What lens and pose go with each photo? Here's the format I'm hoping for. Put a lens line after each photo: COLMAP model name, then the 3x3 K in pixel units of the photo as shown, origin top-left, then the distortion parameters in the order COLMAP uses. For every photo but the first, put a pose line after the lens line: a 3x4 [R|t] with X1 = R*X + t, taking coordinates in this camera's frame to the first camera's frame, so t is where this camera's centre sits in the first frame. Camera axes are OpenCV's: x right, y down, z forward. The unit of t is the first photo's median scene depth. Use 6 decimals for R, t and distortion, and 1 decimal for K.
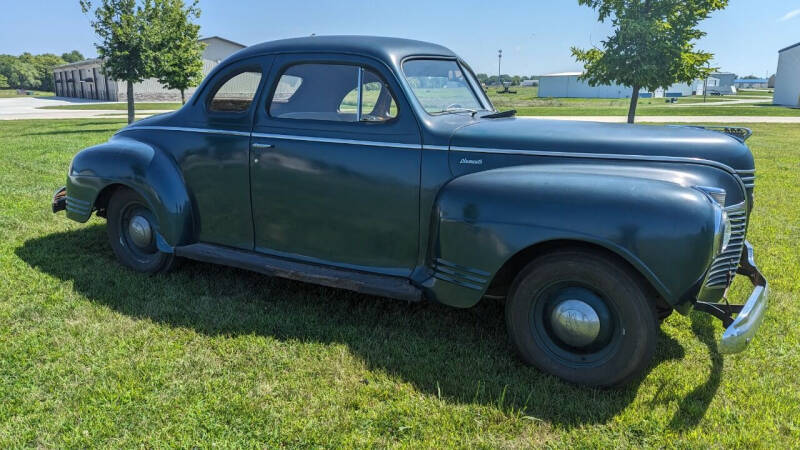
lens RADIAL K [[586.0, 0, 400.8], [0, 586.0, 223.4], [0, 0, 1]] dist [0.057107, -0.031166]
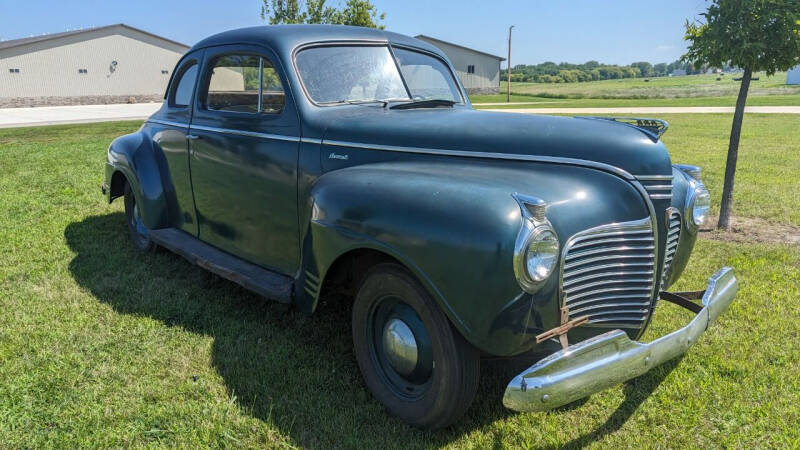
lens RADIAL K [[586.0, 0, 404.2], [0, 586.0, 230.5], [0, 0, 1]] dist [0.057107, -0.031166]
pose [[0.933054, 0.065771, -0.353674, 0.458185], [-0.058650, 0.997803, 0.030826, -0.021068], [0.354924, -0.008019, 0.934861, 0.155241]]
